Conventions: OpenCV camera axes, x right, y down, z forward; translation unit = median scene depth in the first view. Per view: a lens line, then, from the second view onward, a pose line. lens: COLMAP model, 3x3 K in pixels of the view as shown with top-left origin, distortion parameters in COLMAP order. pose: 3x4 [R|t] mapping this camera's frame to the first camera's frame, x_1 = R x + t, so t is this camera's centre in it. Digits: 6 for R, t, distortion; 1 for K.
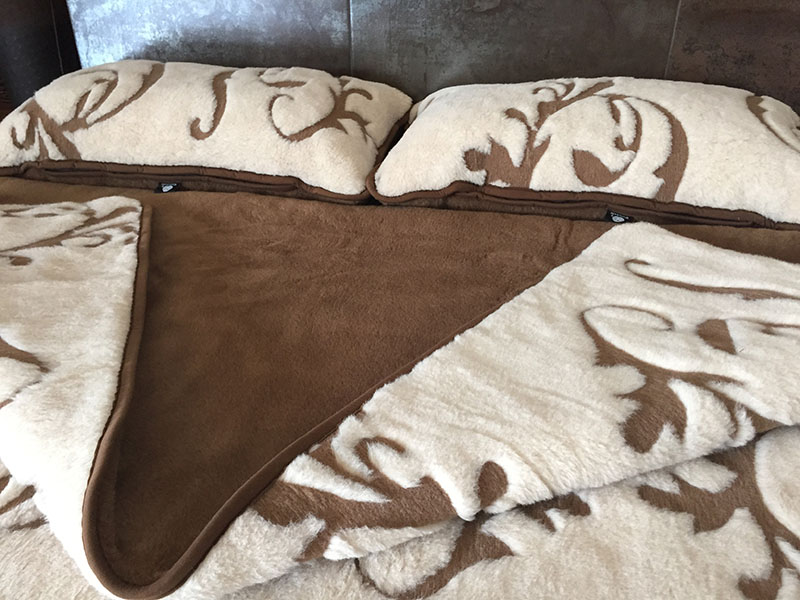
lens RADIAL K [[687.2, 0, 400.0], [0, 687.2, 300.0], [0, 0, 1]] dist [0.094400, -0.141279]
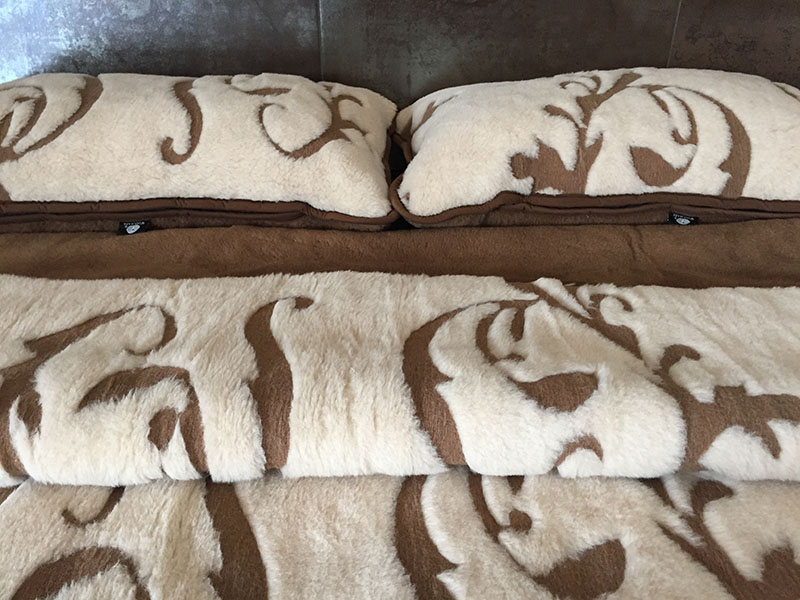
lens RADIAL K [[687.2, 0, 400.0], [0, 687.2, 300.0], [0, 0, 1]] dist [0.094400, -0.141279]
pose [[0.976733, -0.100435, 0.189486, -0.210196], [0.105575, 0.994263, -0.017203, -0.037207], [-0.186671, 0.036808, 0.981733, 0.185472]]
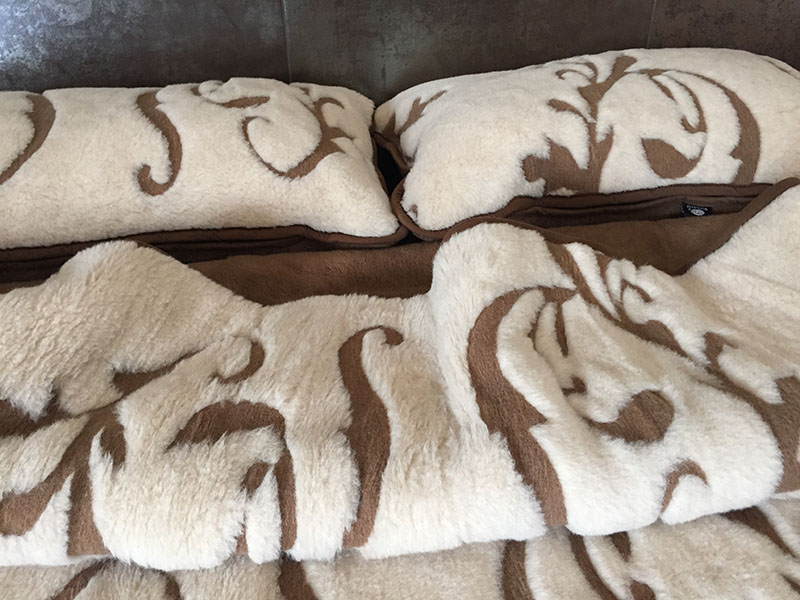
lens RADIAL K [[687.2, 0, 400.0], [0, 687.2, 300.0], [0, 0, 1]] dist [0.094400, -0.141279]
pose [[0.940015, -0.196789, 0.278649, -0.282267], [0.192207, 0.980369, 0.043956, -0.113128], [-0.281829, 0.012239, 0.959387, 0.262251]]
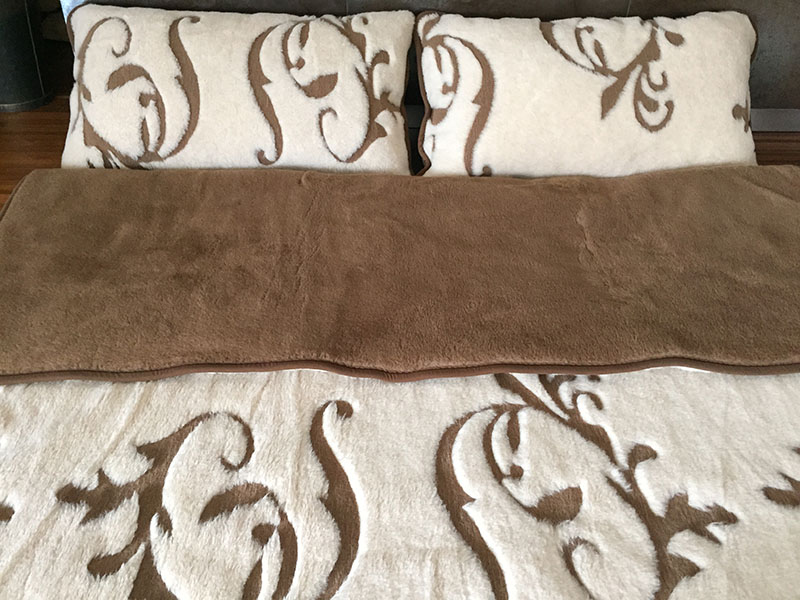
lens RADIAL K [[685.4, 0, 400.0], [0, 685.4, 300.0], [0, 0, 1]] dist [0.095862, -0.140993]
pose [[0.979985, -0.183874, 0.076294, -0.205306], [0.068062, 0.669620, 0.739579, -0.972114], [-0.187077, -0.719583, 0.668732, -0.007303]]
